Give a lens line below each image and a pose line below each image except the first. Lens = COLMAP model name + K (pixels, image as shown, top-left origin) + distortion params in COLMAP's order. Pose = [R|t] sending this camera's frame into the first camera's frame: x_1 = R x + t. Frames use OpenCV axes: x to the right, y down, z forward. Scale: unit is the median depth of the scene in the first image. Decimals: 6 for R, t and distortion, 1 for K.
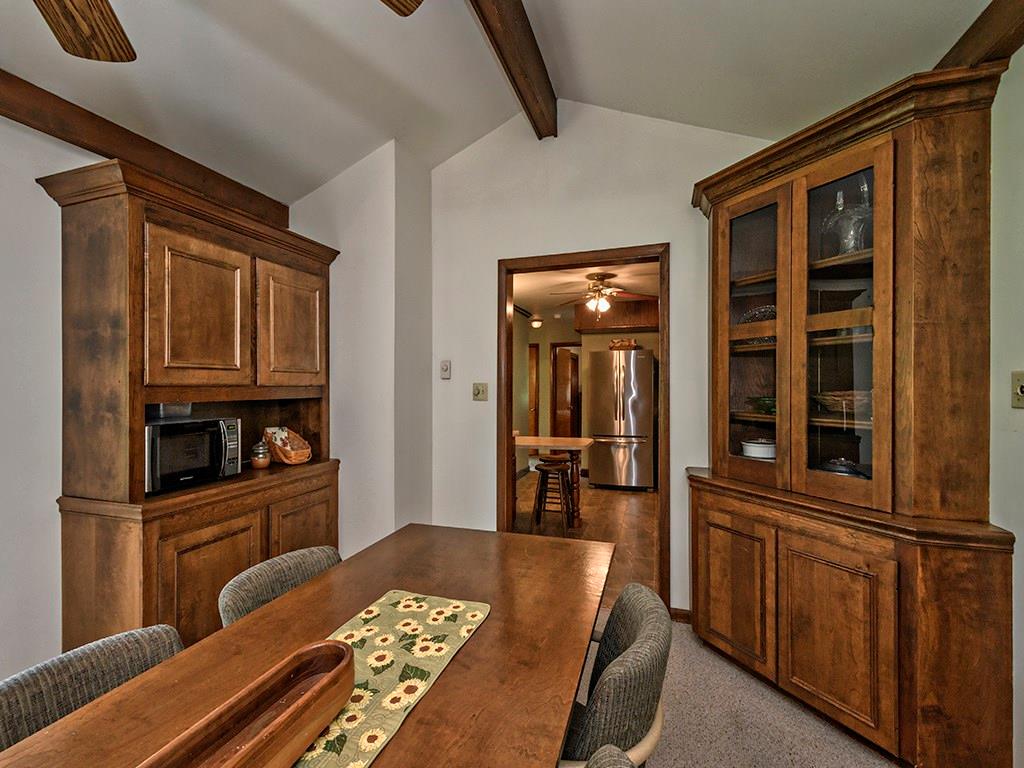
lens RADIAL K [[446.2, 0, 513.0], [0, 446.2, 386.8], [0, 0, 1]] dist [-0.009668, -0.001353]
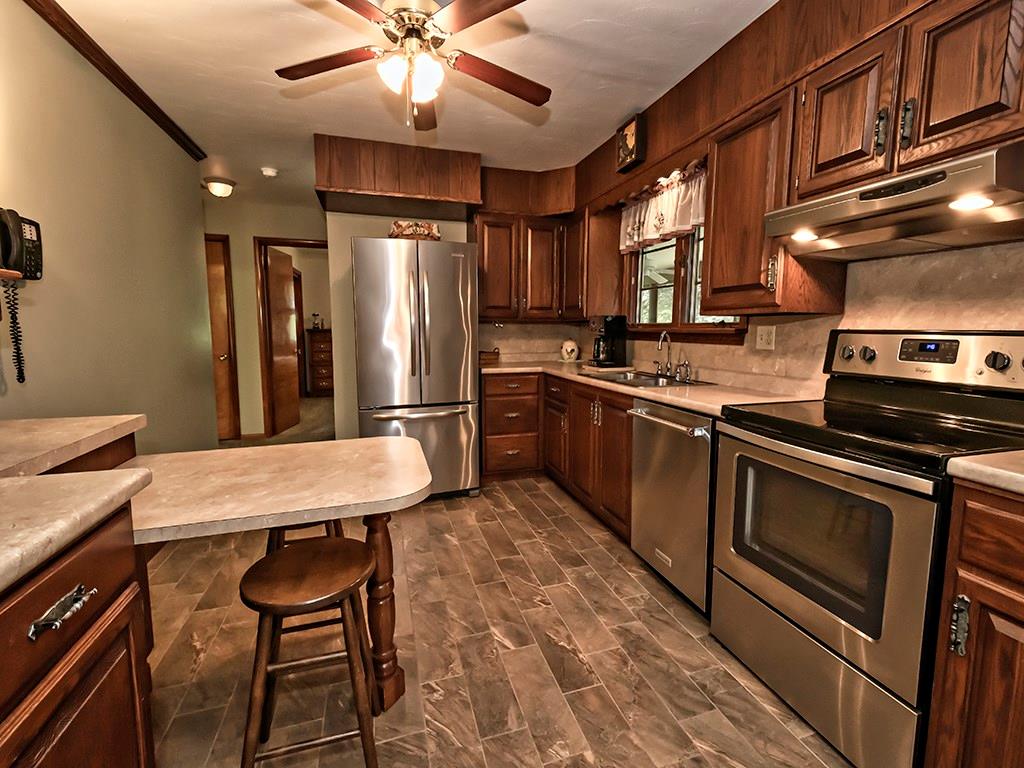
lens RADIAL K [[446.2, 0, 519.9], [0, 446.2, 377.6], [0, 0, 1]] dist [-0.009668, -0.001353]
pose [[0.810609, -0.065405, 0.581923, 0.020374], [-0.004882, 0.992954, 0.118403, 0.009354], [-0.585567, -0.098819, 0.804578, 0.354602]]
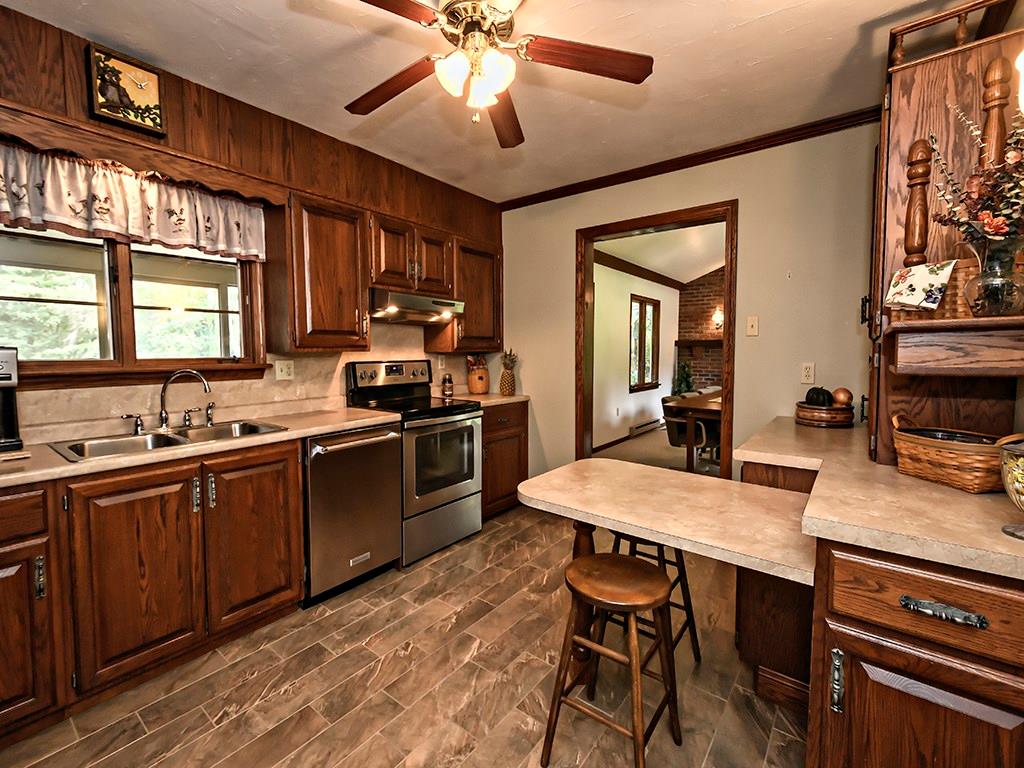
lens RADIAL K [[446.2, 0, 508.5], [0, 446.2, 379.7], [0, 0, 1]] dist [-0.009668, -0.001353]
pose [[-0.942881, -0.024670, 0.332215, 0.052464], [-0.003845, 0.997994, 0.063199, -0.003121], [-0.333108, 0.058312, -0.941084, 1.032012]]
